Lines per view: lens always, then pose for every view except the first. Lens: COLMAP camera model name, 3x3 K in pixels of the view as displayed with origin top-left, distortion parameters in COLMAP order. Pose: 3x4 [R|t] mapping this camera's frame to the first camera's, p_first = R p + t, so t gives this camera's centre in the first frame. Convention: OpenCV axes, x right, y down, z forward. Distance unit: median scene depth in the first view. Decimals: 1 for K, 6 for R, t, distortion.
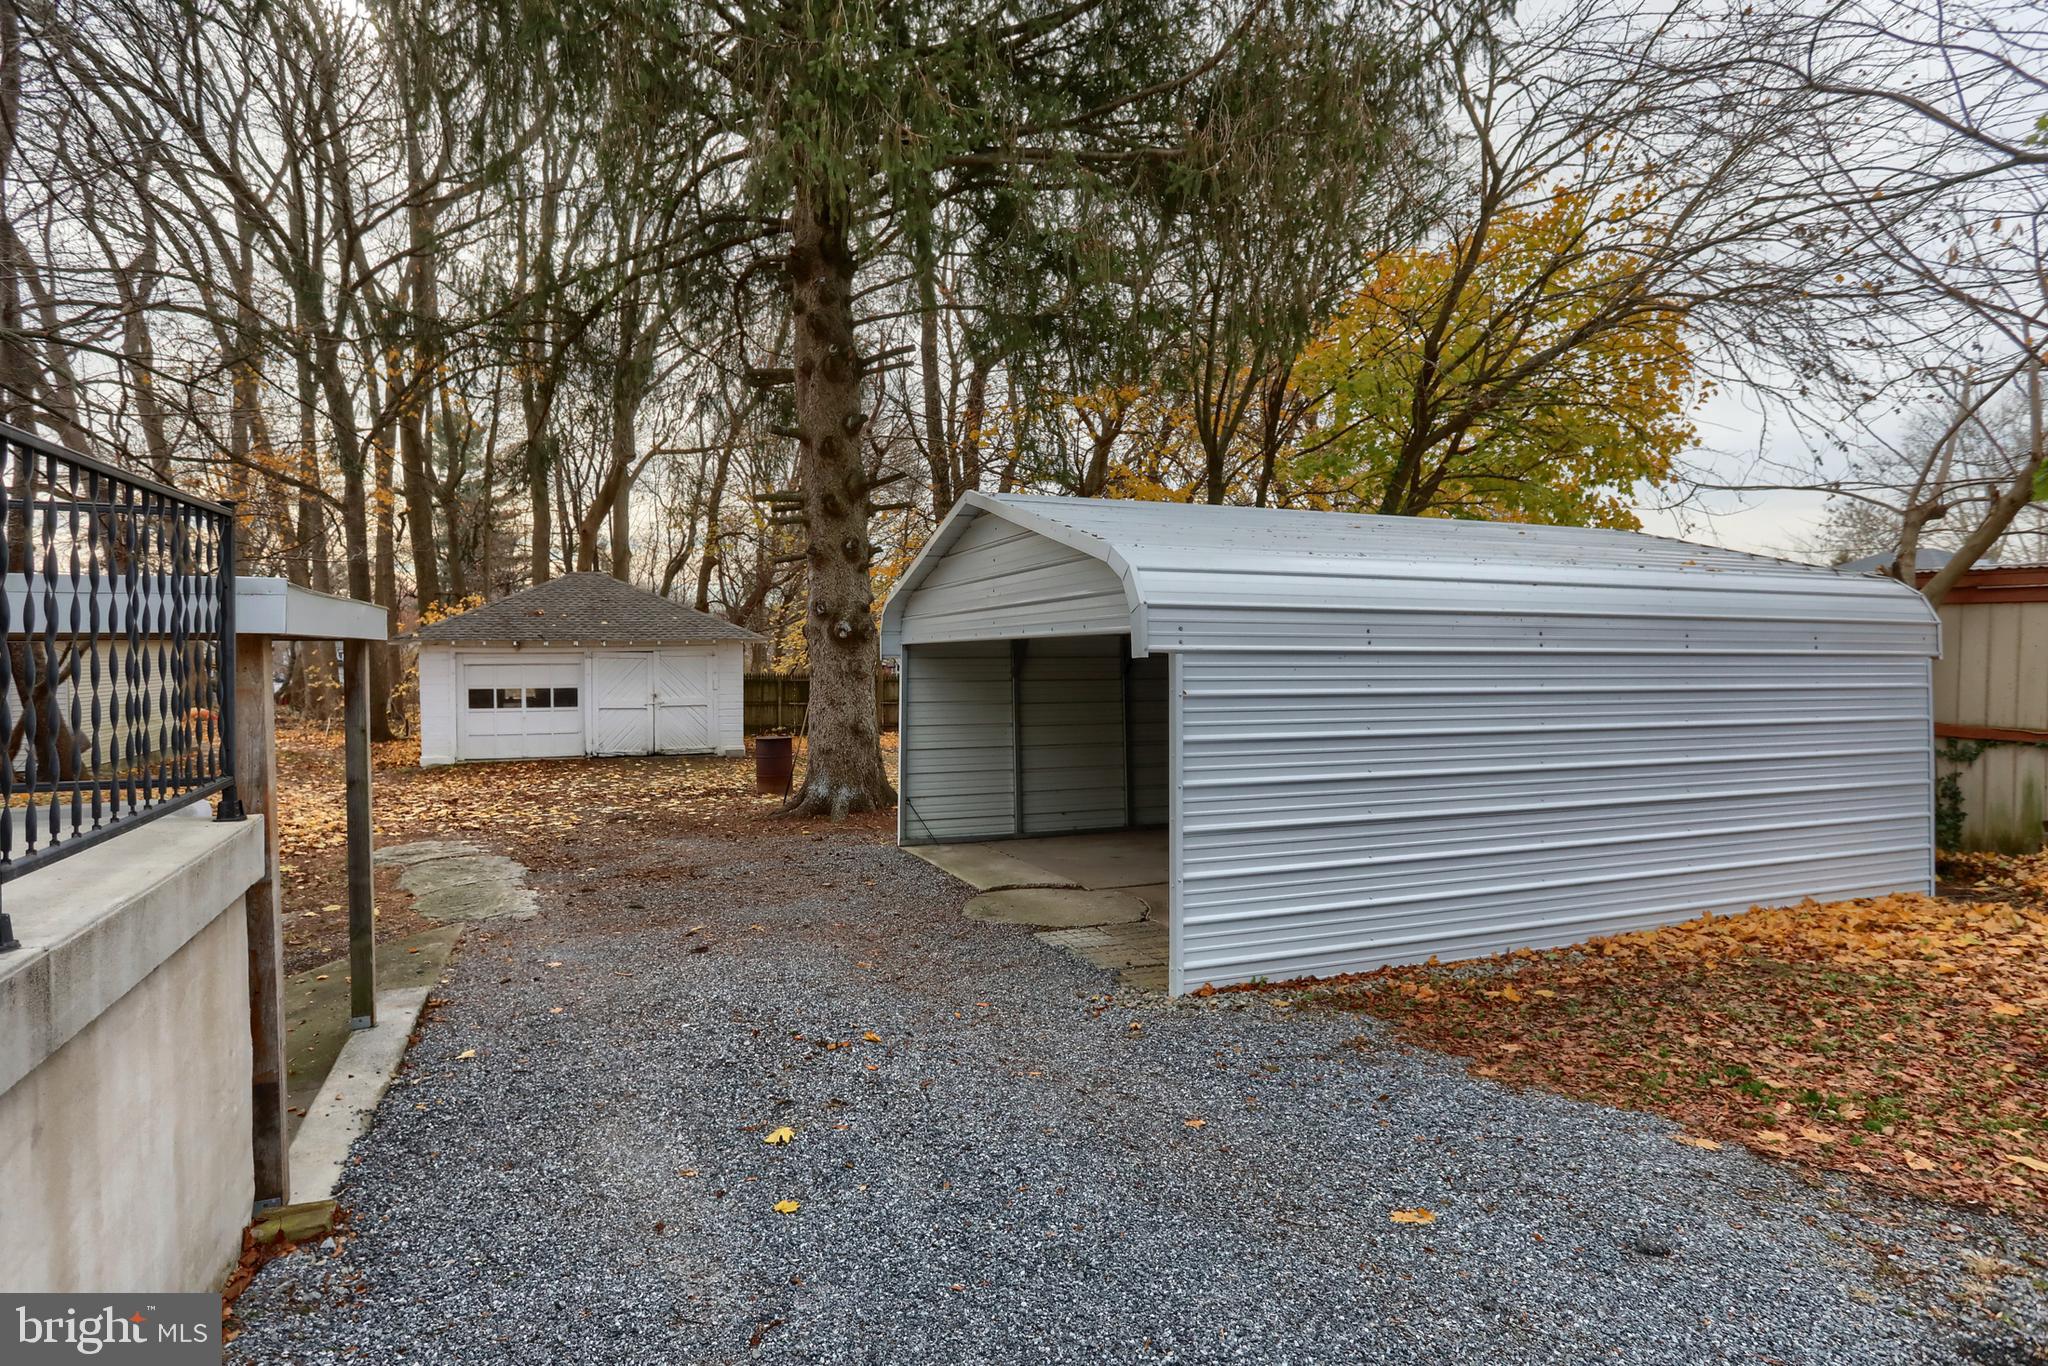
lens RADIAL K [[1192.9, 0, 1018.4], [0, 1192.9, 679.8], [0, 0, 1]] dist [-0.005357, 0.000183]
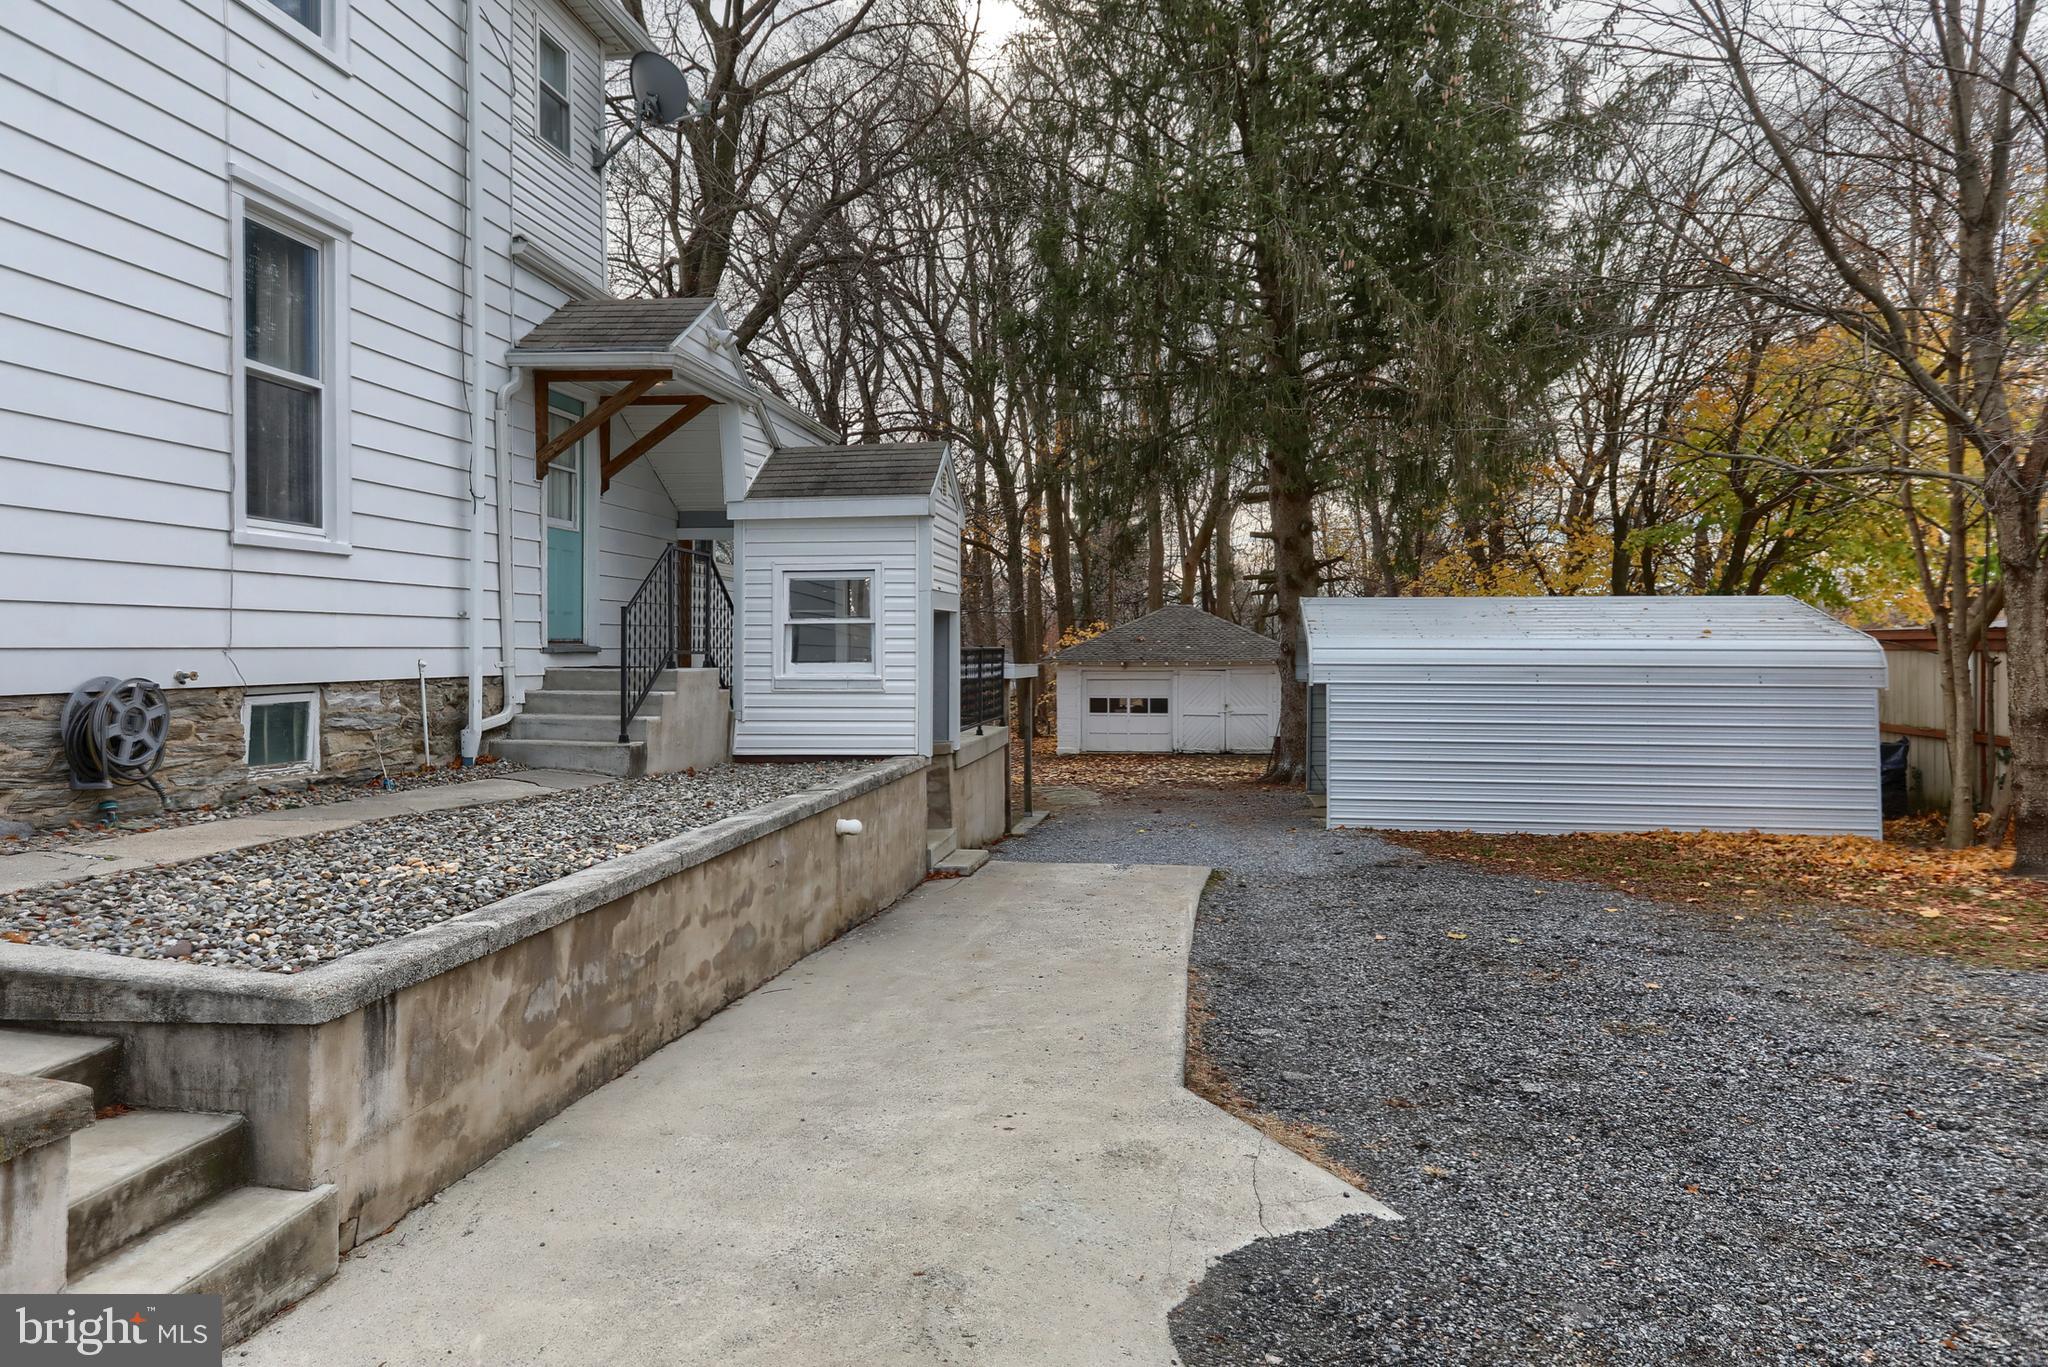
lens RADIAL K [[1368.6, 0, 1024.8], [0, 1368.6, 678.2], [0, 0, 1]] dist [-0.000709, -0.000151]
pose [[0.879997, 0.003827, -0.474965, 0.190500], [-0.008700, 0.999930, -0.008063, -0.001610], [0.474900, 0.011228, 0.879968, -0.359997]]
